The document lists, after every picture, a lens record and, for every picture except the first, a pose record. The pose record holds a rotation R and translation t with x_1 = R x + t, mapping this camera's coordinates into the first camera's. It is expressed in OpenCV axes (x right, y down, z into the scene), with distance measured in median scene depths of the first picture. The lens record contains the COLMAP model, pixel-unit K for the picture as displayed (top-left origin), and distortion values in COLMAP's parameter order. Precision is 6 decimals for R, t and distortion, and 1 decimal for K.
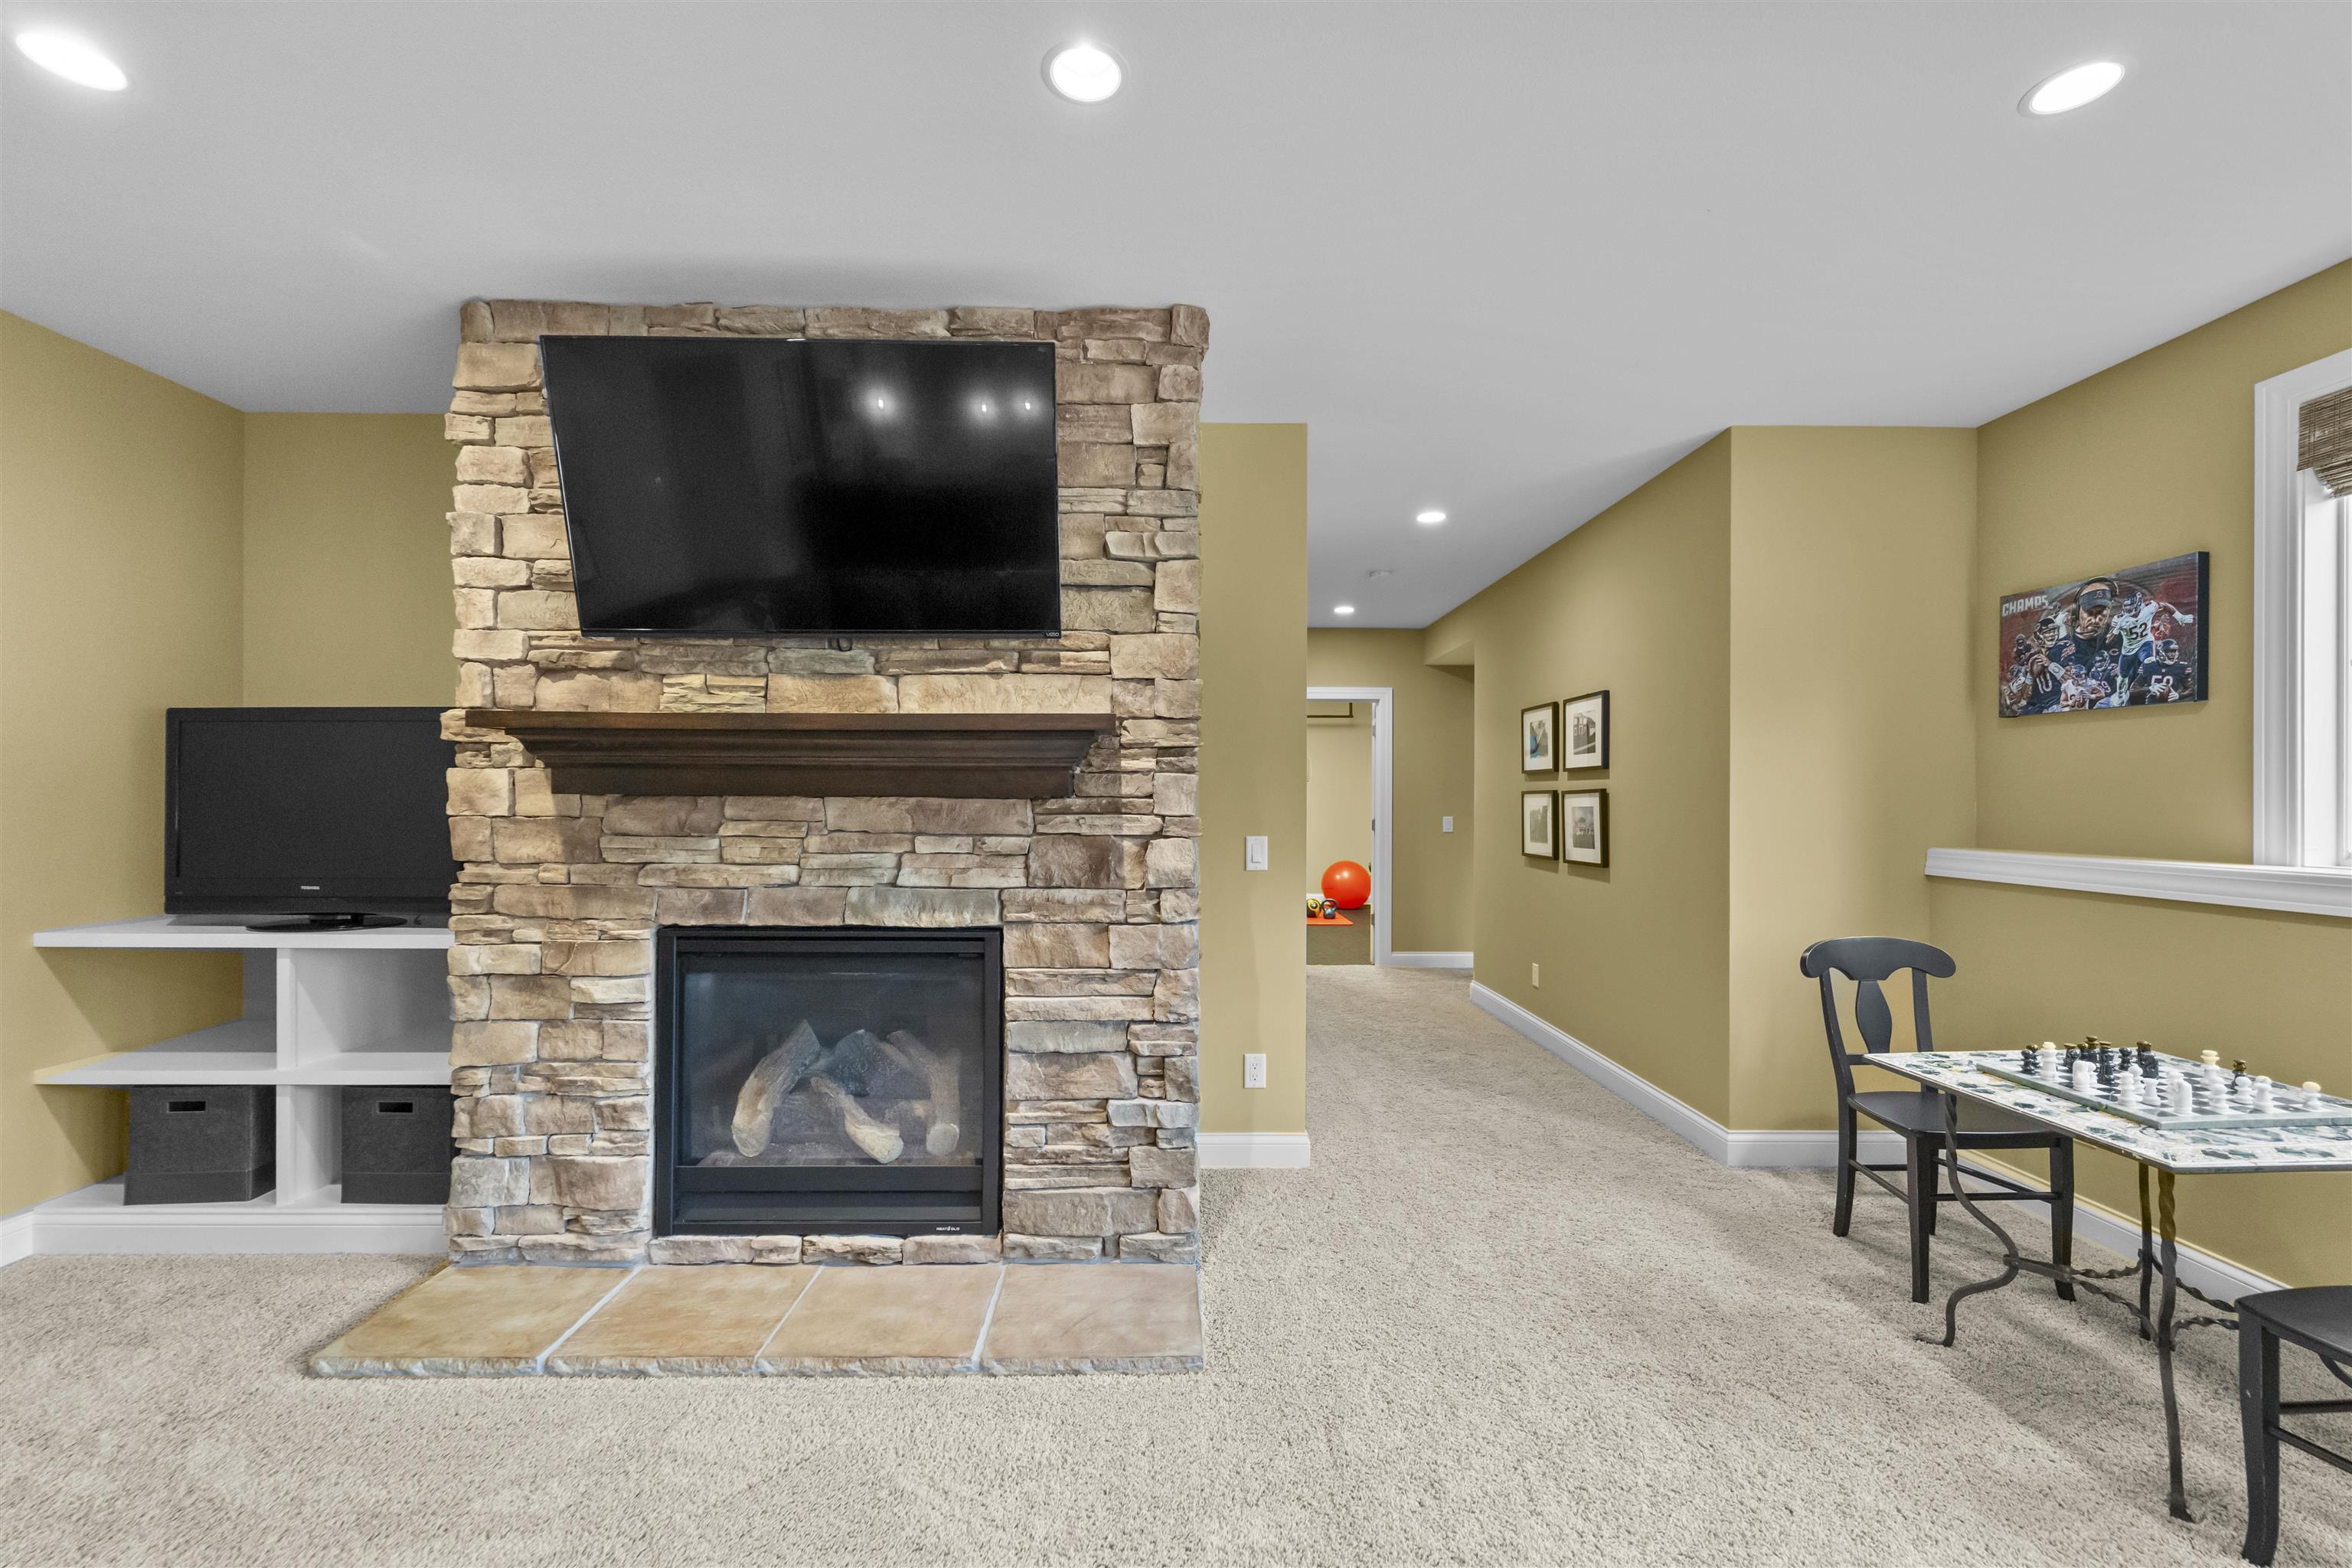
lens RADIAL K [[942.0, 0, 1185.6], [0, 942.0, 798.8], [0, 0, 1]] dist [0.004269, -0.002381]
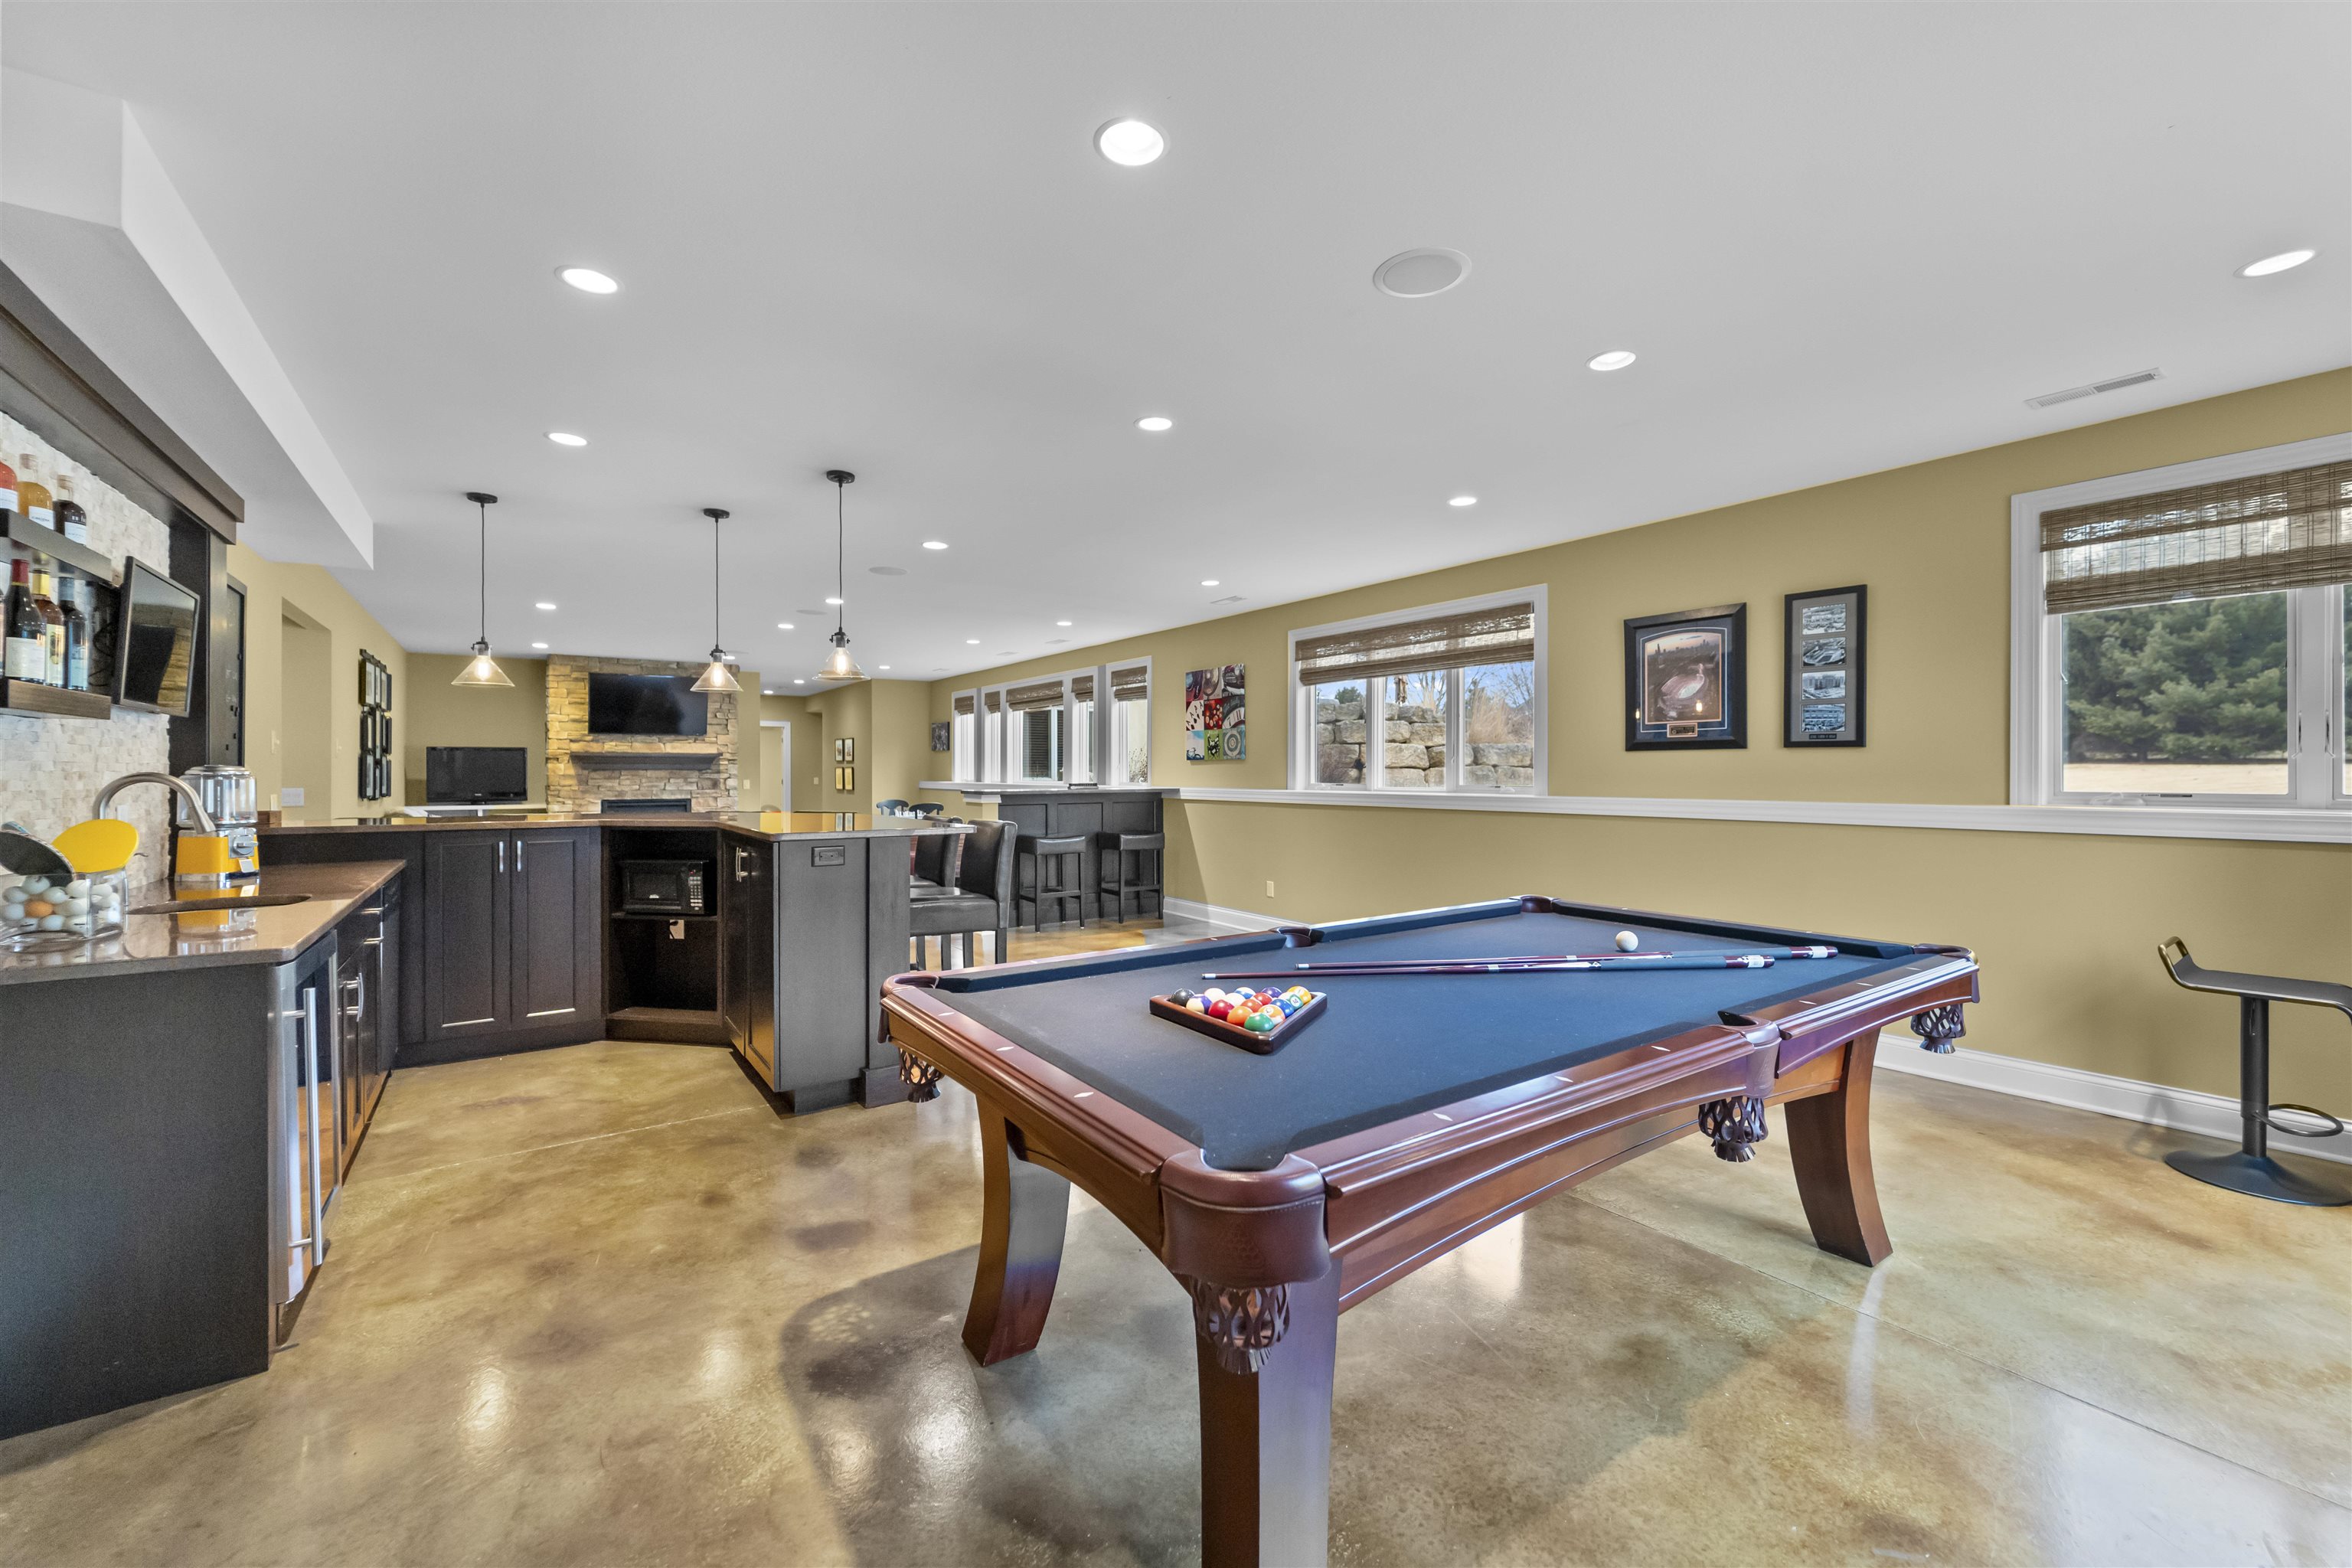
lens RADIAL K [[942.0, 0, 1168.1], [0, 942.0, 771.5], [0, 0, 1]] dist [0.004269, -0.002381]
pose [[0.839493, -0.004689, 0.543351, -0.736234], [0.003373, 0.999988, 0.003419, -0.002329], [-0.543360, -0.001037, 0.839499, -4.087998]]
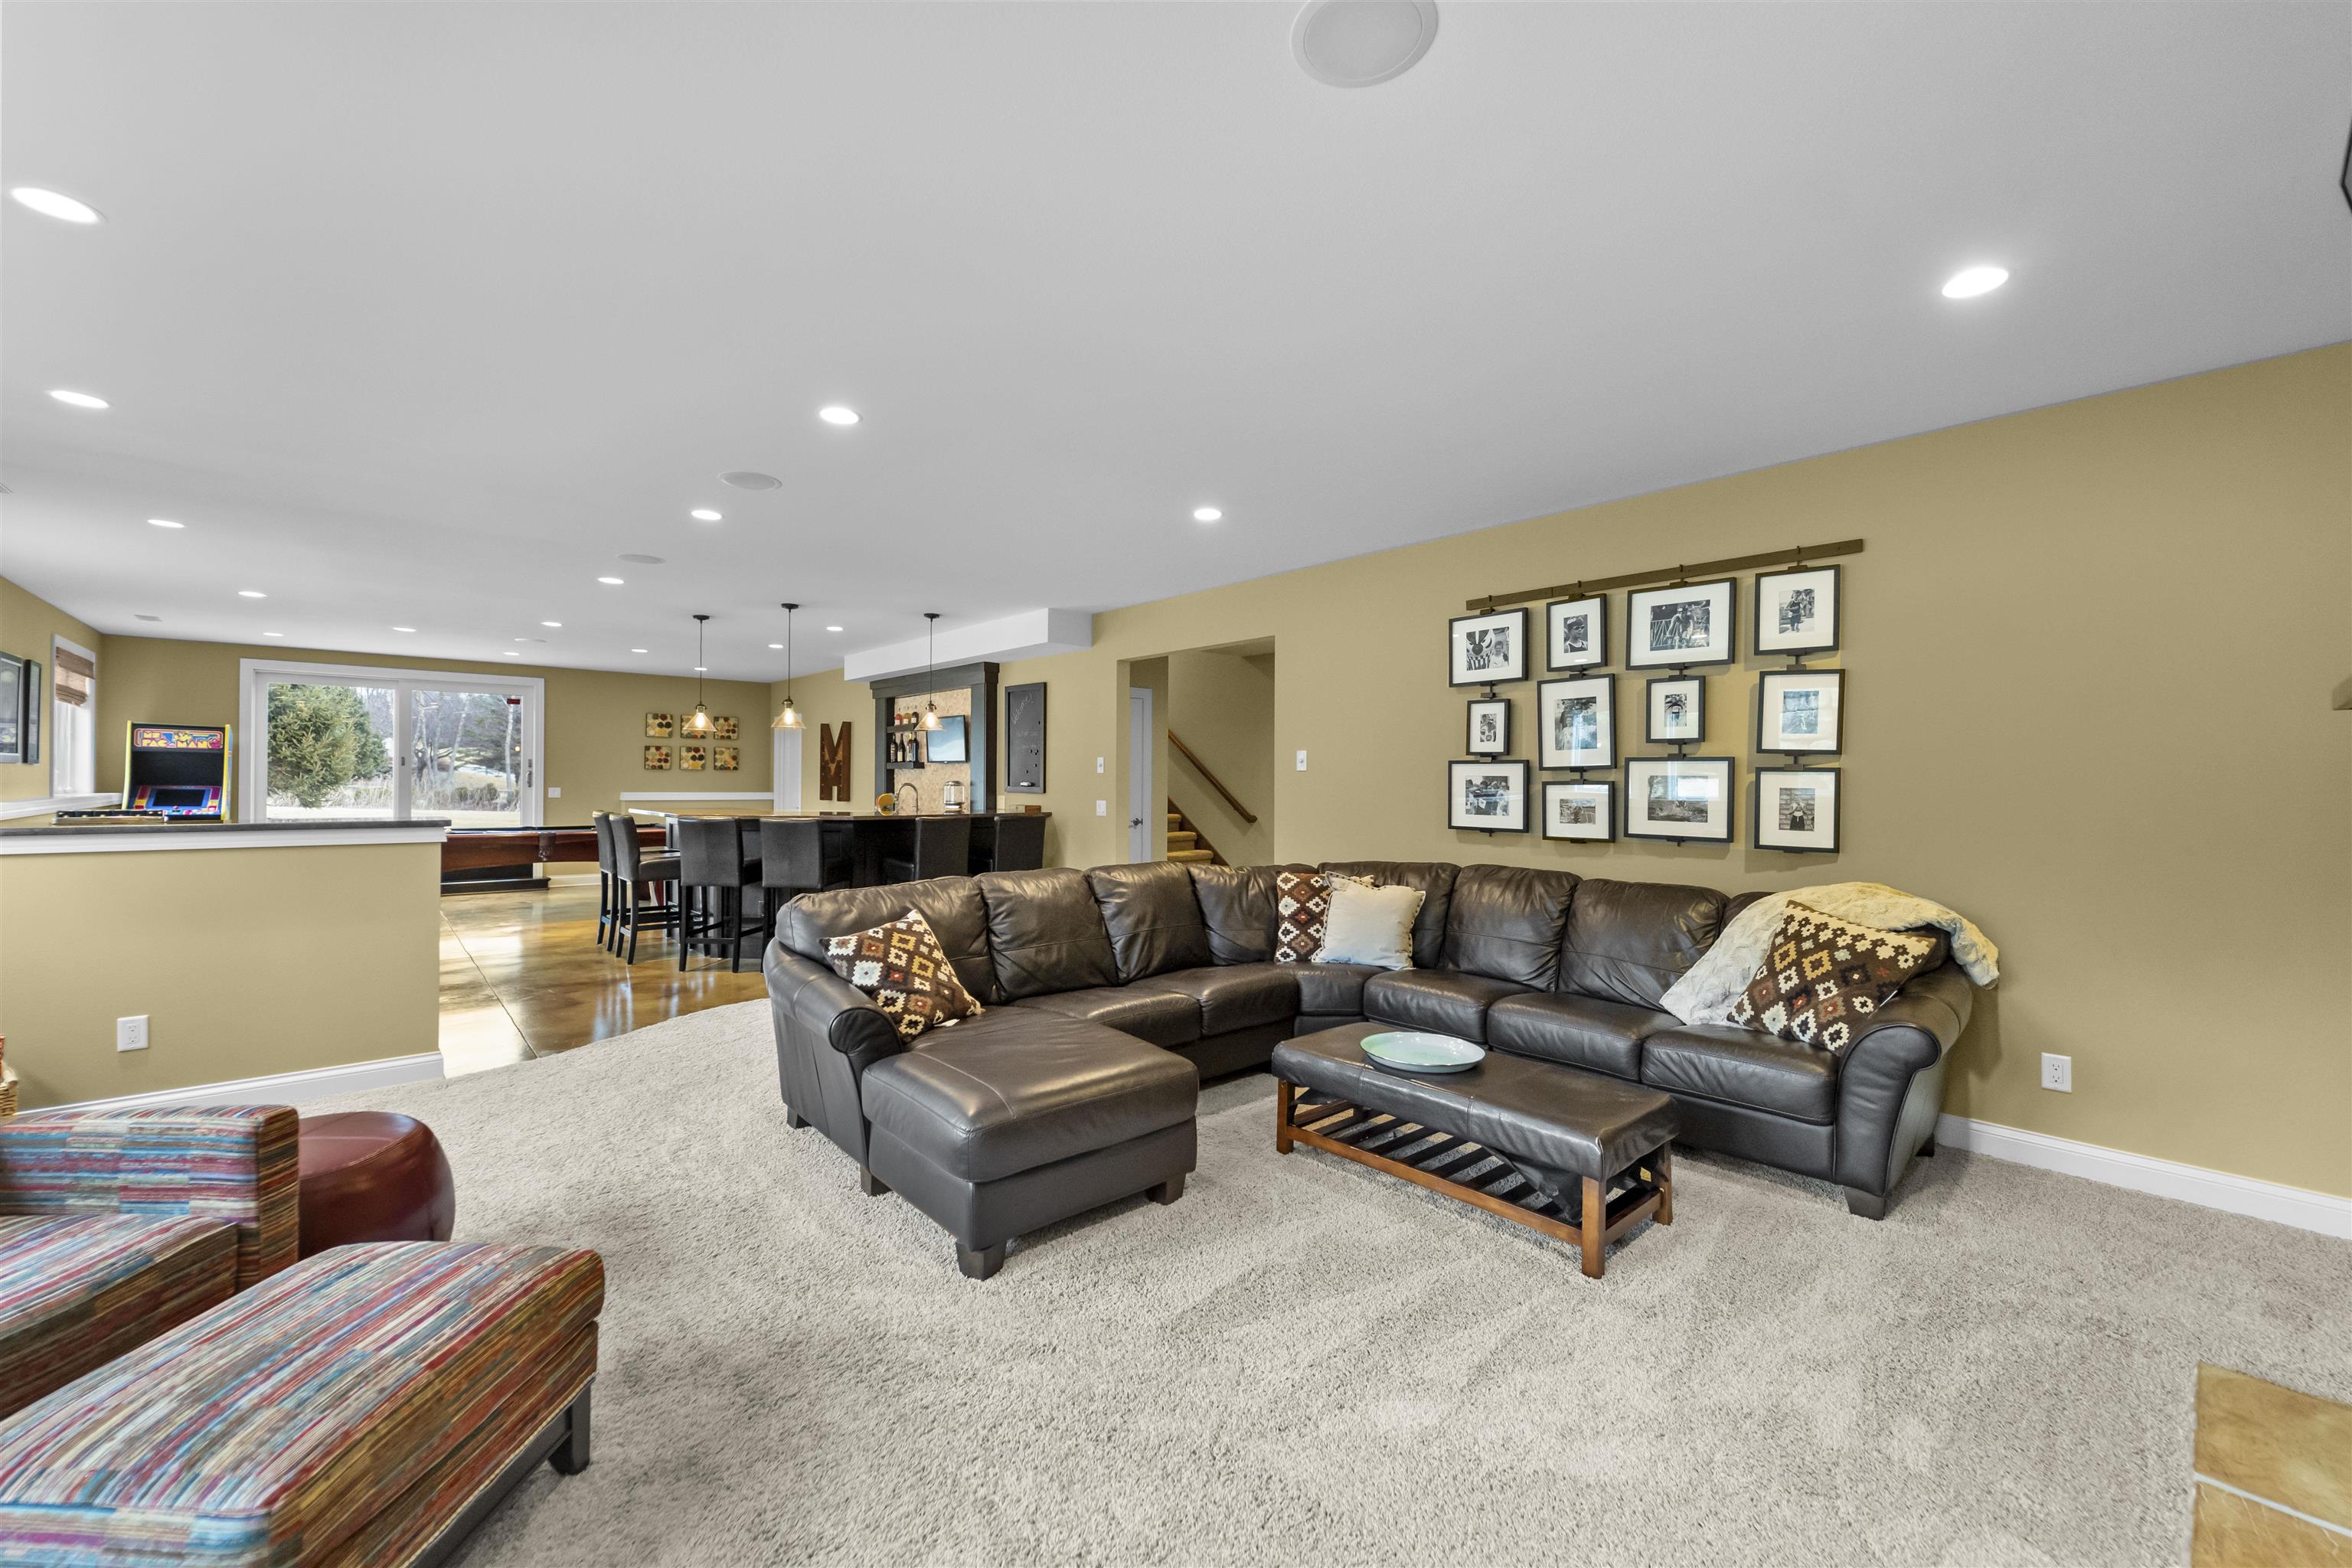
lens RADIAL K [[942.0, 0, 1175.3], [0, 942.0, 781.9], [0, 0, 1]] dist [0.004269, -0.002381]
pose [[-0.767469, -0.007354, -0.641044, 0.463401], [-0.008201, 0.999965, -0.001653, -0.006815], [0.641033, 0.003989, -0.767503, 0.984263]]
